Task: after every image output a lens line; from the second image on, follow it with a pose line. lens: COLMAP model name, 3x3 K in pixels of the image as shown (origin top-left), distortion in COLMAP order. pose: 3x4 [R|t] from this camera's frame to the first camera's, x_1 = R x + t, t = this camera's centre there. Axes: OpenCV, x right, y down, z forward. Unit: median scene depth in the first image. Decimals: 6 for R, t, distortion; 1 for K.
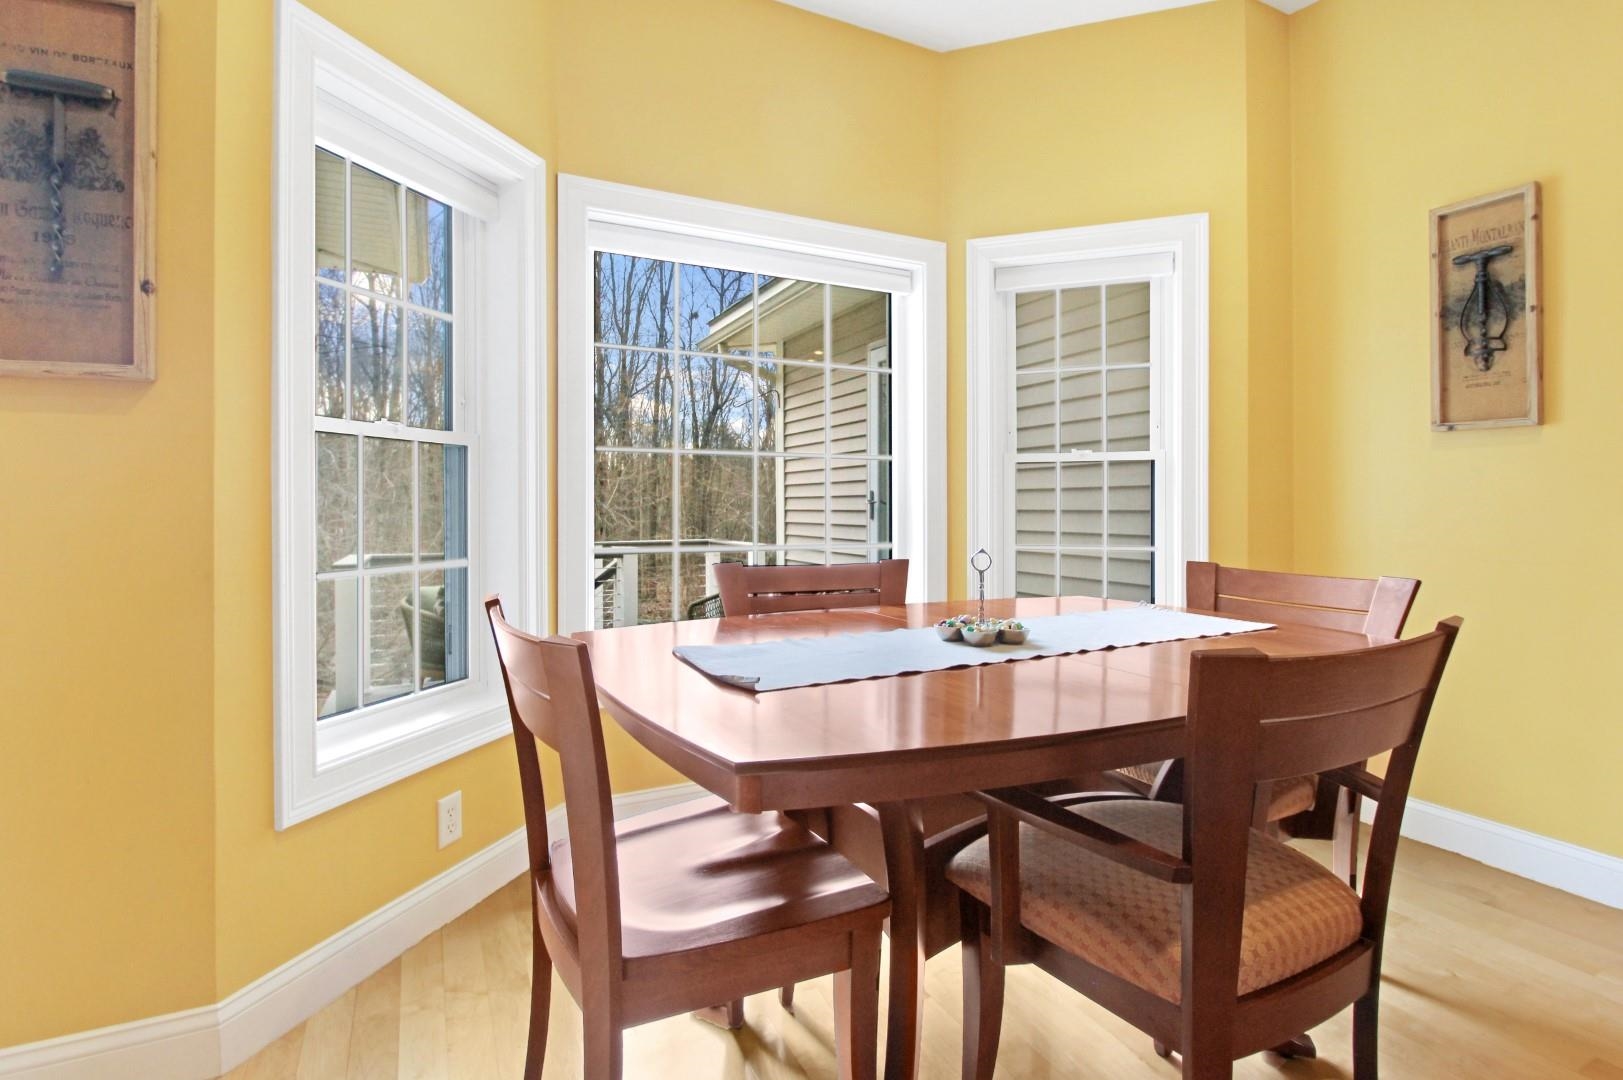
lens RADIAL K [[796.6, 0, 812.3], [0, 796.6, 537.9], [0, 0, 1]] dist [0.021469, -0.002888]
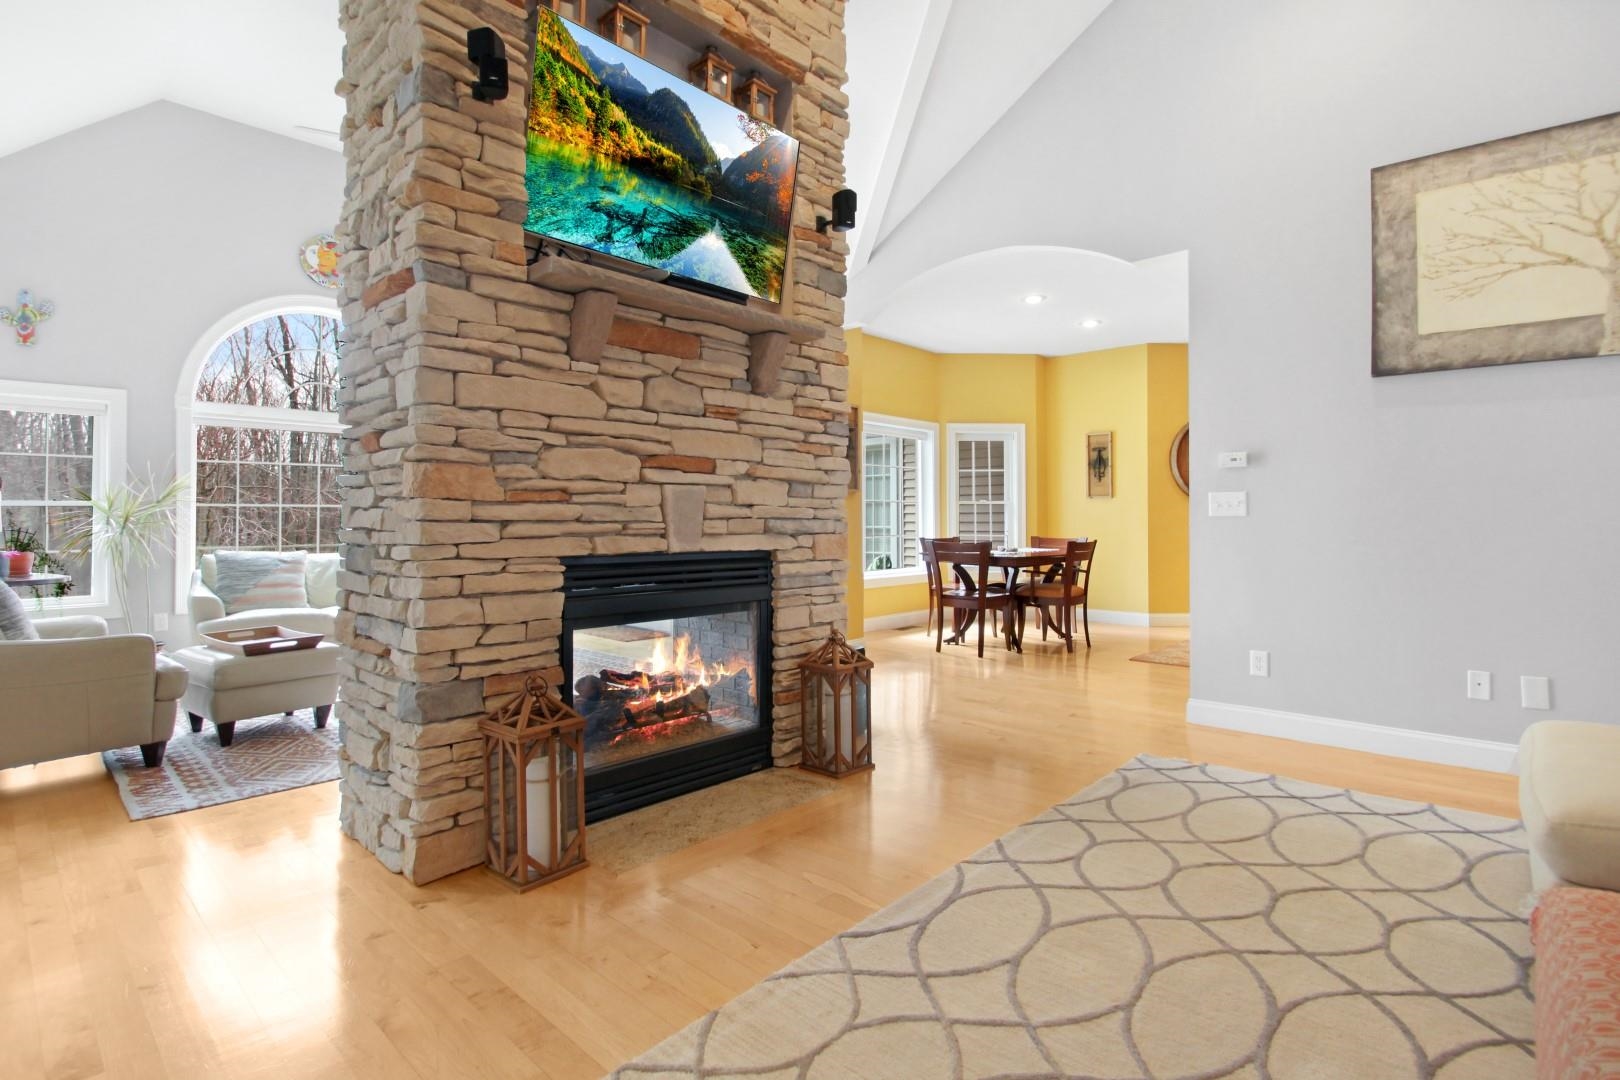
lens RADIAL K [[795.1, 0, 813.5], [0, 795.1, 532.8], [0, 0, 1]] dist [0.021469, -0.002888]
pose [[0.941326, 0.000754, 0.337497, -1.180774], [0.000629, 0.999992, -0.003988, 0.015923], [-0.337498, 0.003966, 0.941318, -1.444432]]
